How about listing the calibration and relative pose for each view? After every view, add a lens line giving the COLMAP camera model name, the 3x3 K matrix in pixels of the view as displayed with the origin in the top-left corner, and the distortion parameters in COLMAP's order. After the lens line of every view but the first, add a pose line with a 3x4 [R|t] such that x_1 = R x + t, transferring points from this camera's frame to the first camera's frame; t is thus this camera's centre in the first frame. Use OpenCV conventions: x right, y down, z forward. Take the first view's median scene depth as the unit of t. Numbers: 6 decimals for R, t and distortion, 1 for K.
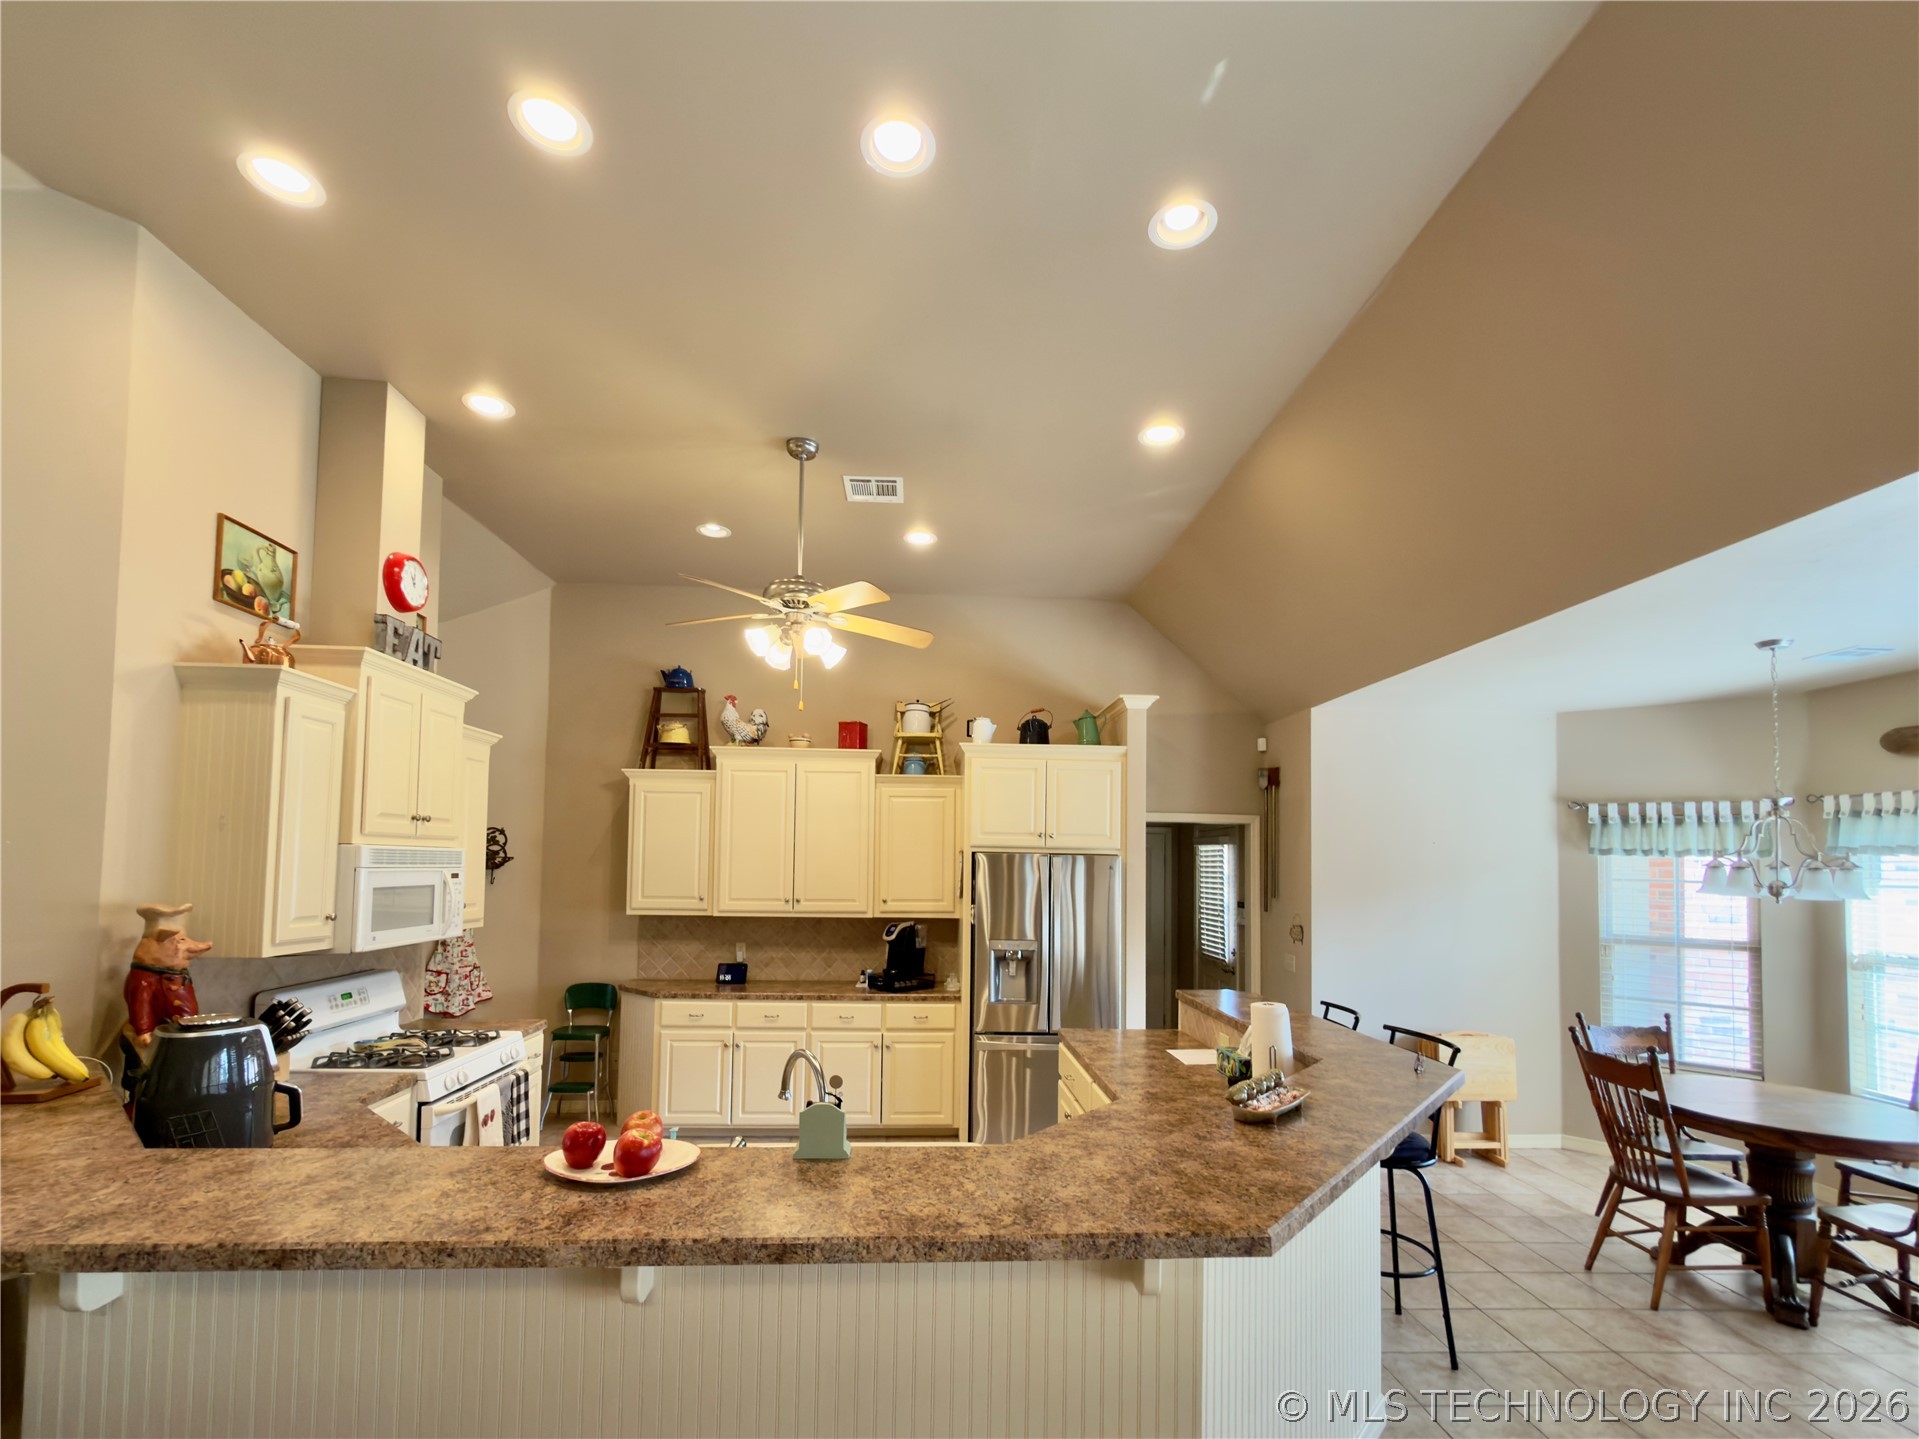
lens RADIAL K [[861.3, 0, 969.5], [0, 861.3, 820.1], [0, 0, 1]] dist [-0.003404, -0.000476]
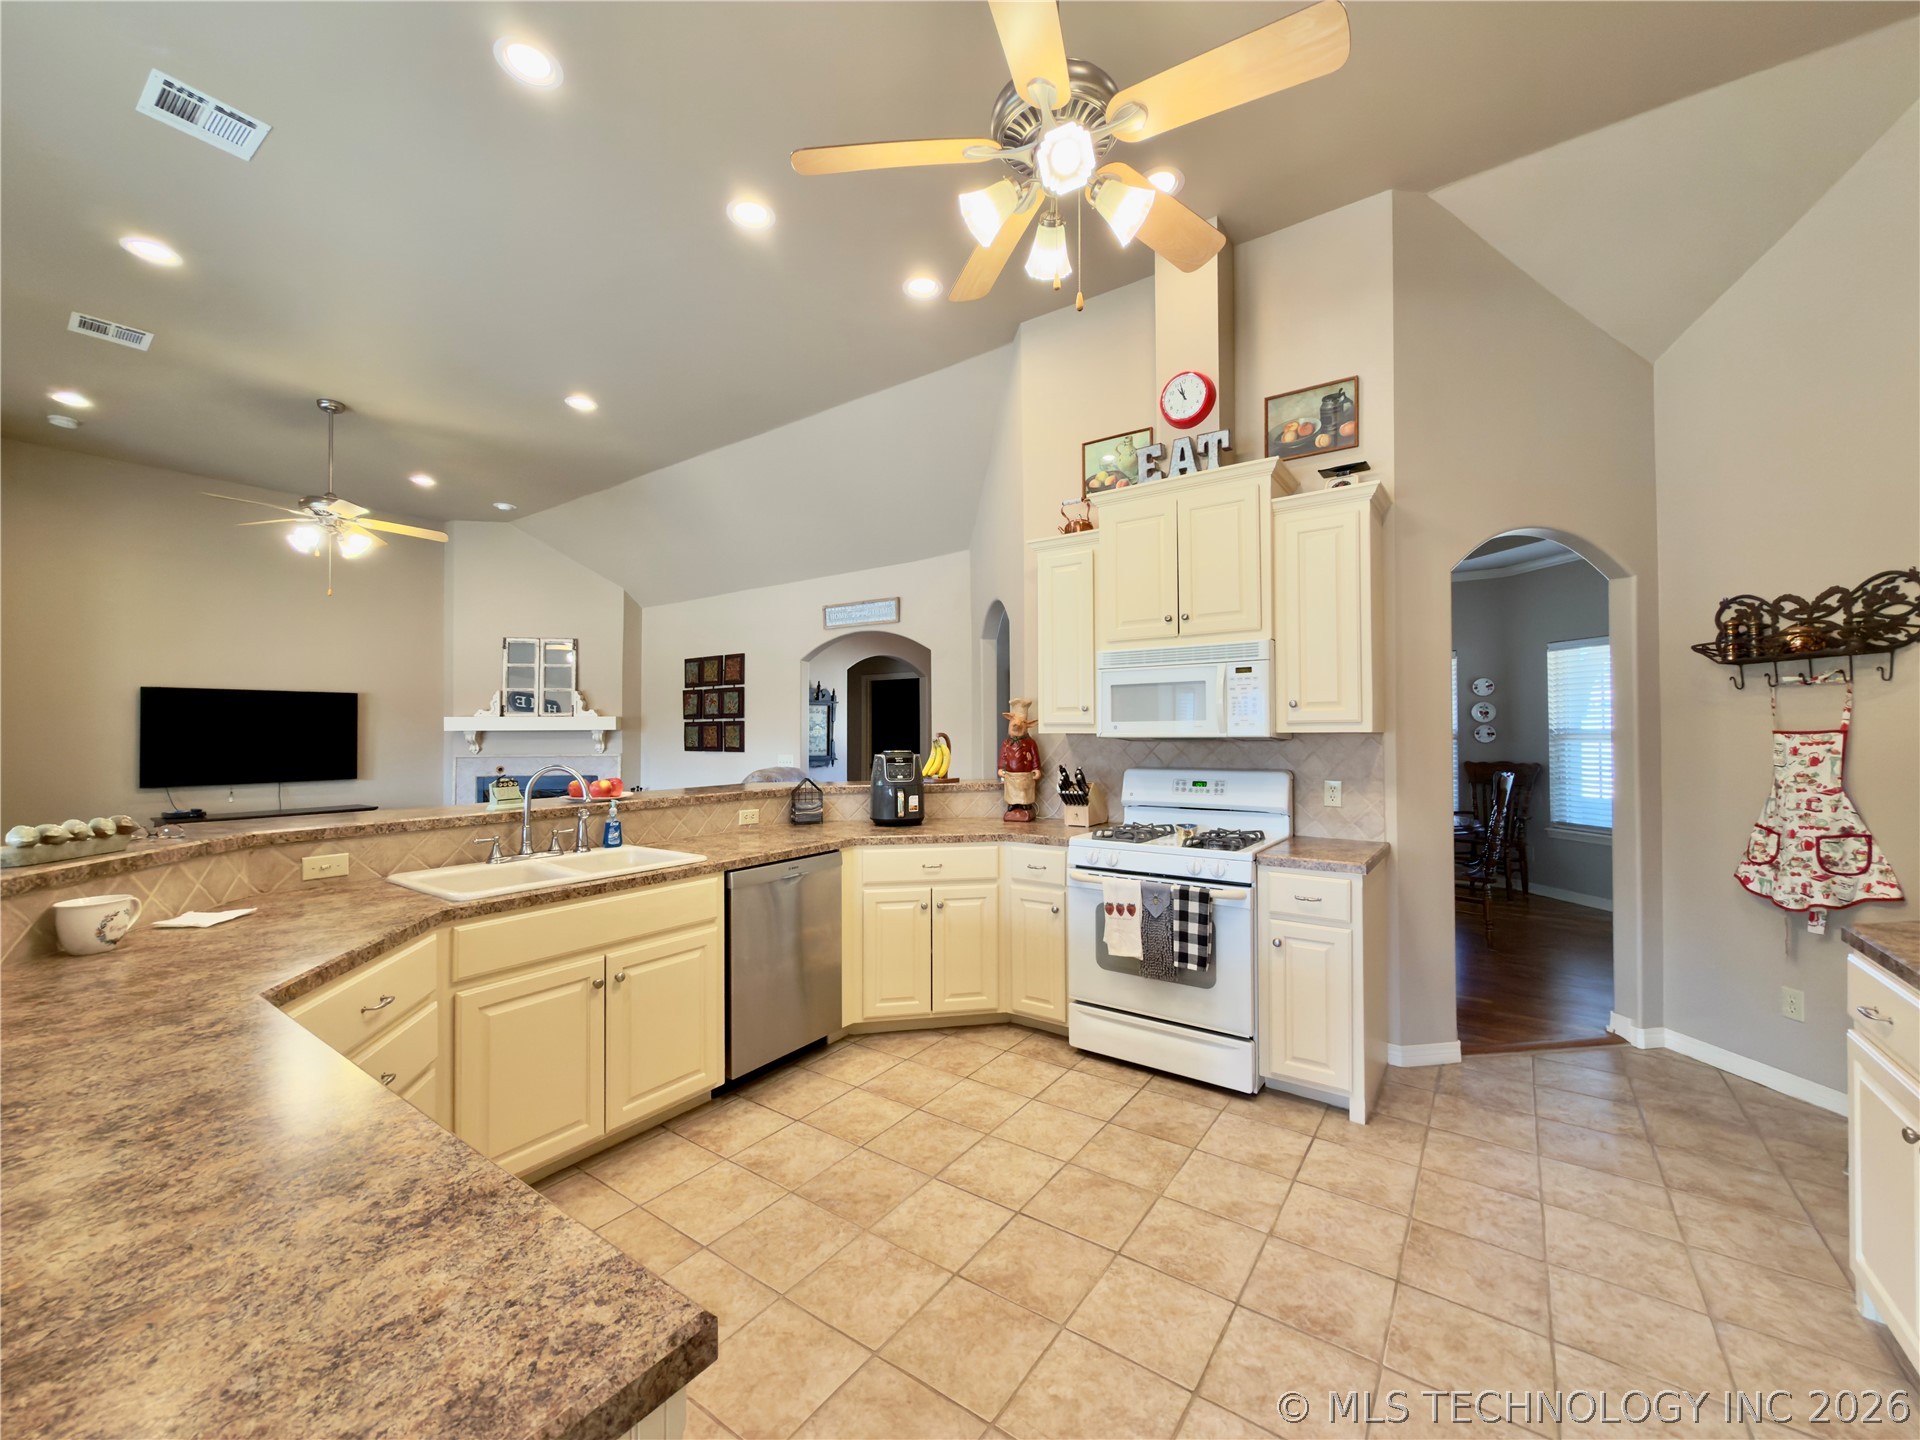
lens RADIAL K [[767.6, 0, 965.9], [0, 767.6, 721.3], [0, 0, 1]] dist [0.002627, -0.000618]
pose [[-0.631615, -0.022665, -0.774950, 0.164801], [0.039119, 0.997368, -0.061054, 0.114747], [0.774294, -0.068878, -0.629066, 0.933800]]
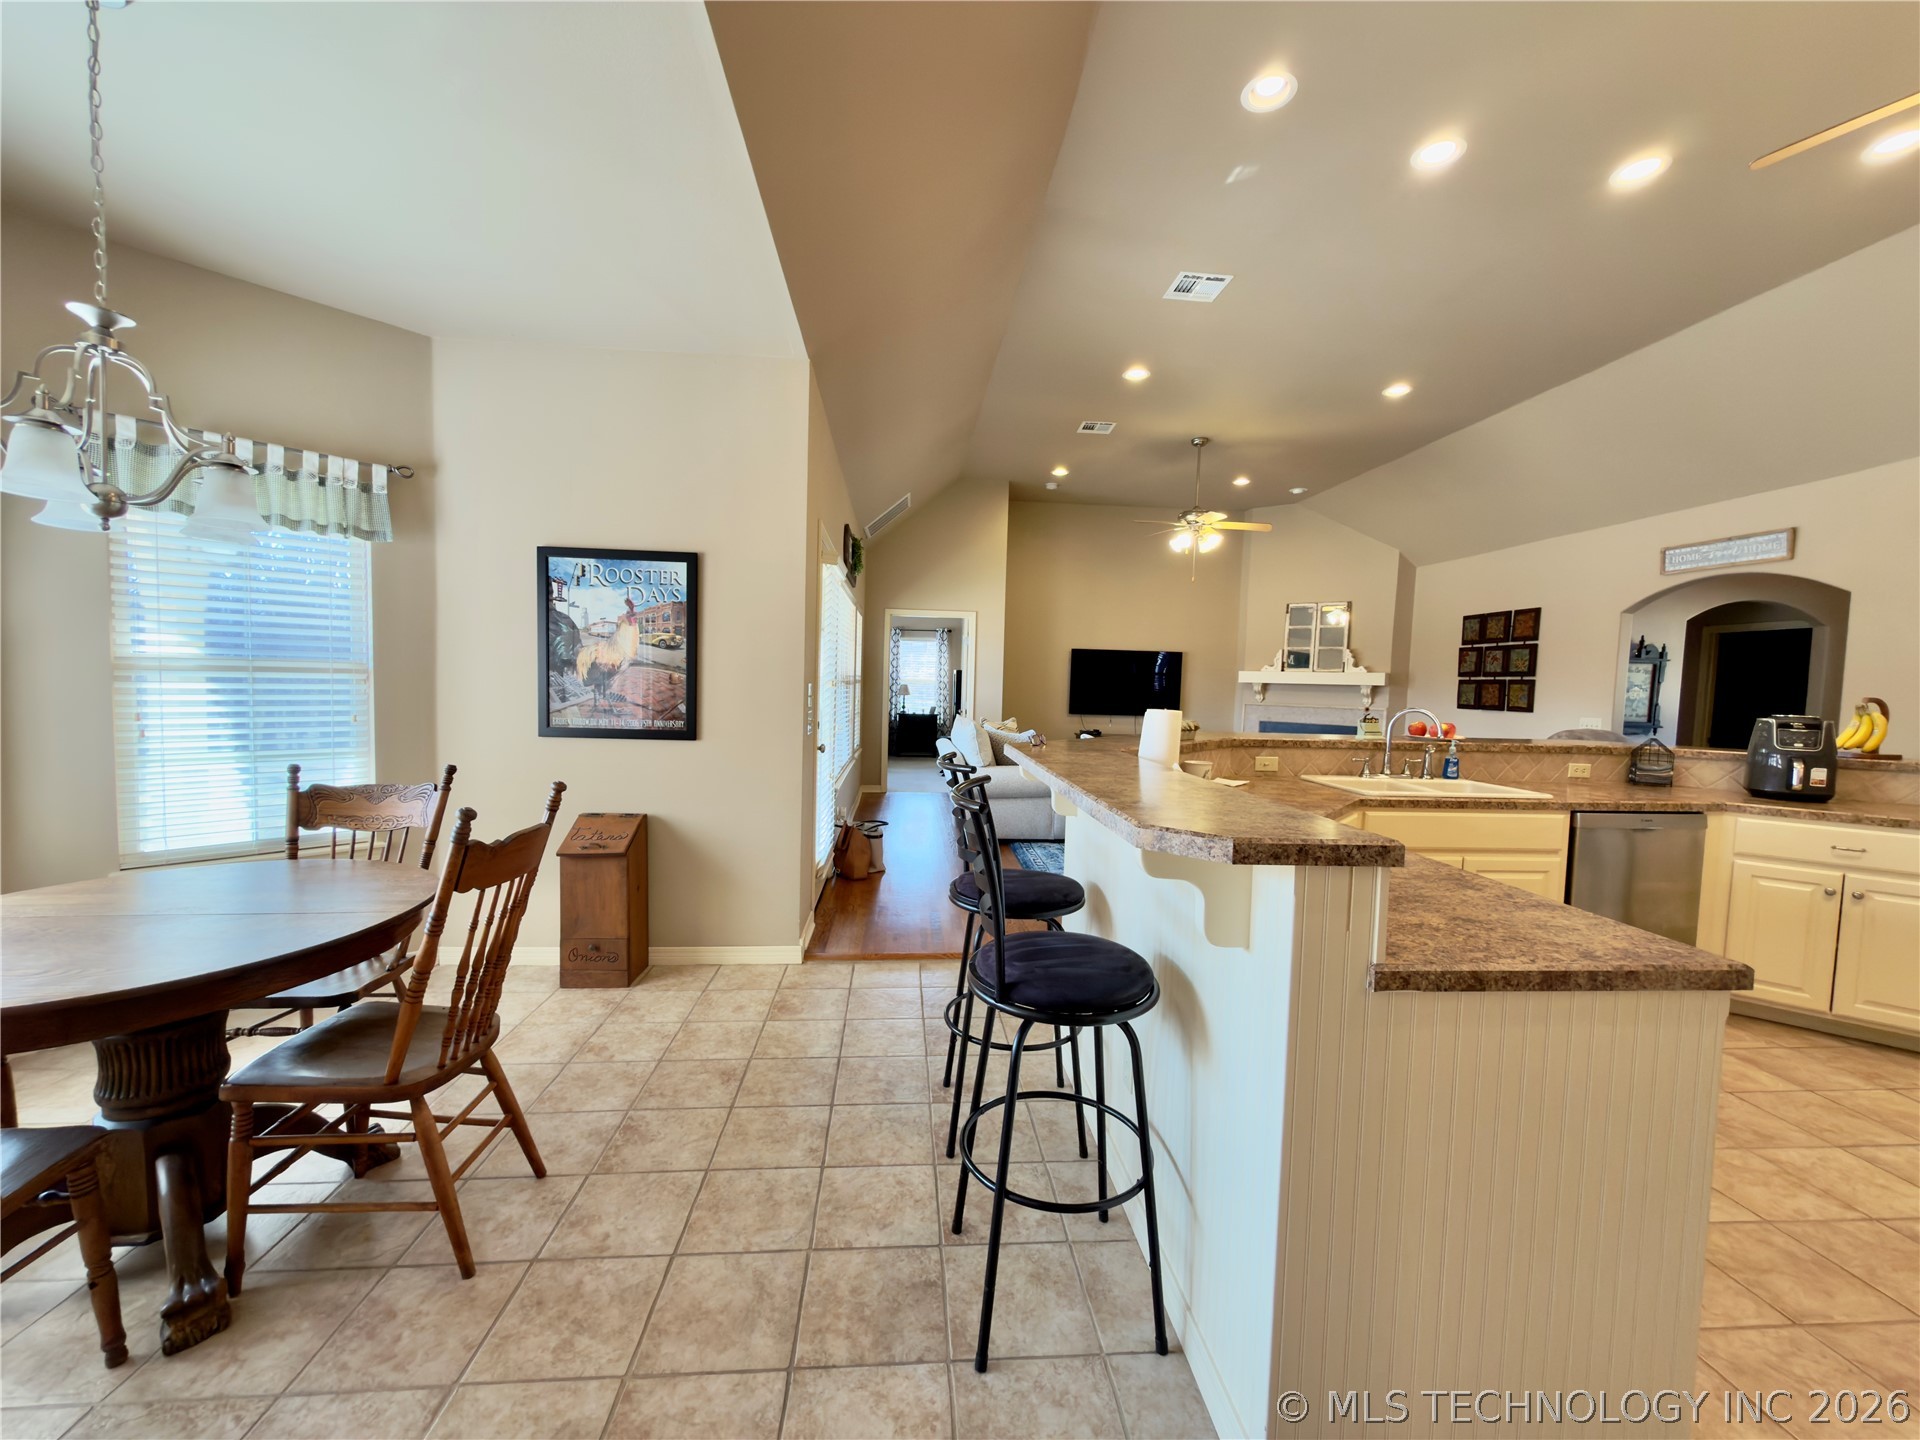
lens RADIAL K [[767.6, 0, 954.6], [0, 767.6, 724.5], [0, 0, 1]] dist [0.002627, -0.000618]
pose [[-0.998984, -0.043991, -0.009833, 0.343649], [-0.043998, 0.999032, 0.000438, 0.133483], [0.009804, 0.000871, -0.999952, 1.054408]]
